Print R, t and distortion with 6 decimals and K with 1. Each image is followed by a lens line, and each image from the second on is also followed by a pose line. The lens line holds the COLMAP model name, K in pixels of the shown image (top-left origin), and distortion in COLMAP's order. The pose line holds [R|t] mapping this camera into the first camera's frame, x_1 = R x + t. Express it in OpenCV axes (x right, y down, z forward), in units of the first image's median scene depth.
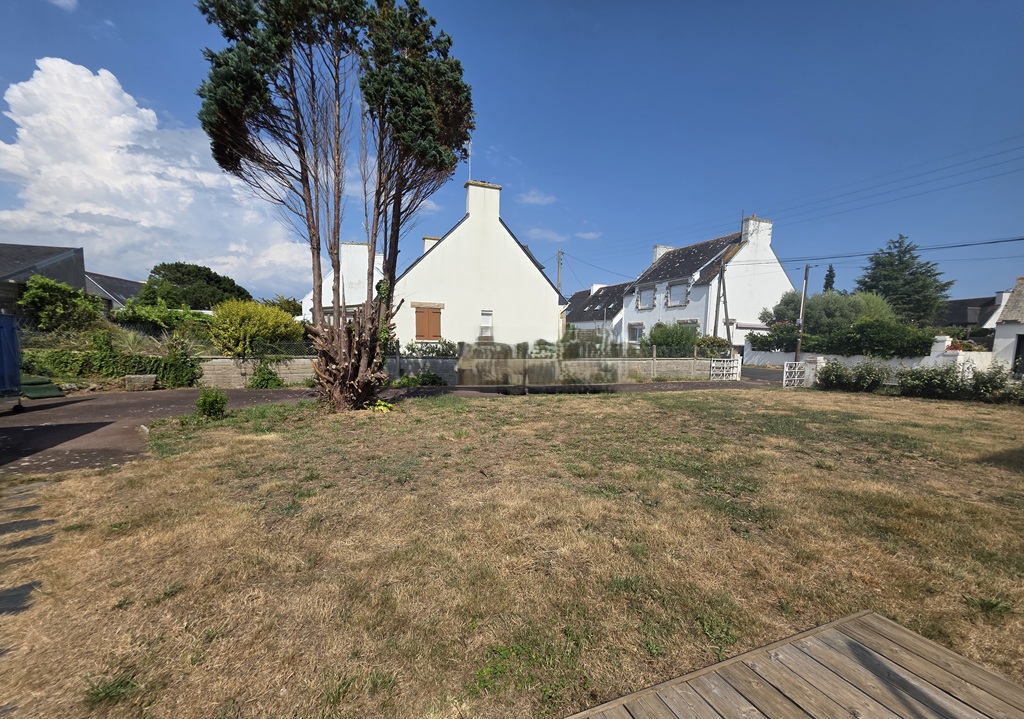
lens RADIAL K [[419.6, 0, 509.2], [0, 419.6, 362.8], [0, 0, 1]] dist [-0.002473, -0.000097]
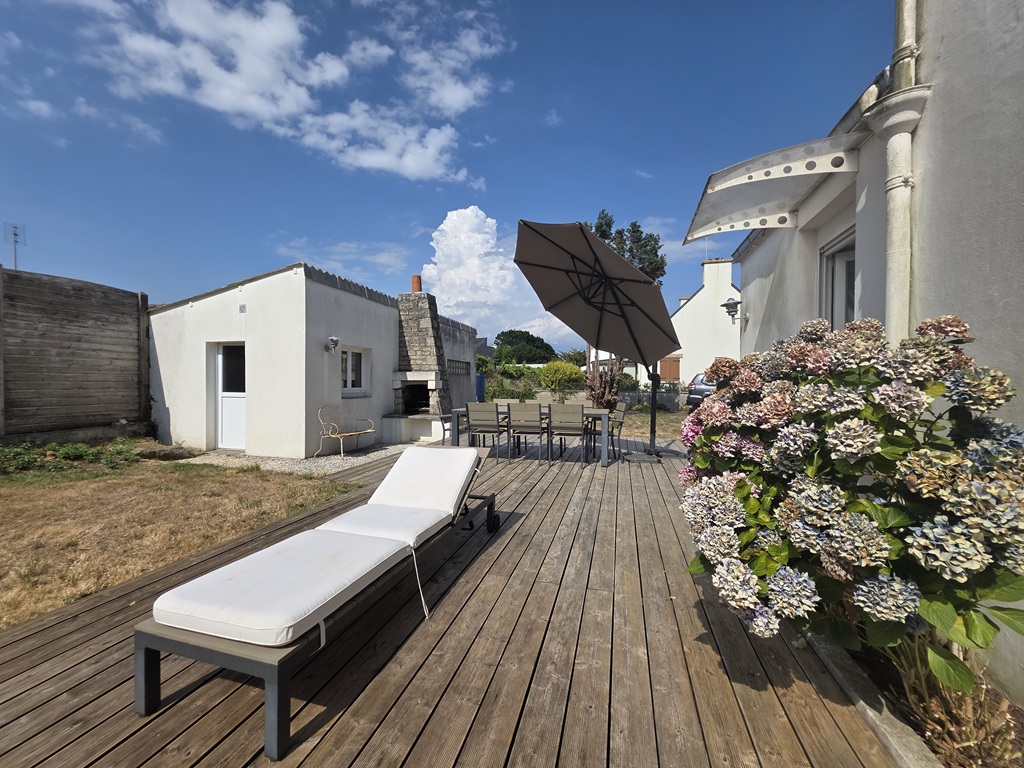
lens RADIAL K [[408.6, 0, 510.5], [0, 408.6, 385.5], [0, 0, 1]] dist [0.006154, -0.001115]
pose [[0.794747, -0.003402, -0.606931, 0.188388], [-0.028312, 0.998688, -0.042671, 0.027046], [0.606280, 0.051096, 0.793608, -0.338554]]
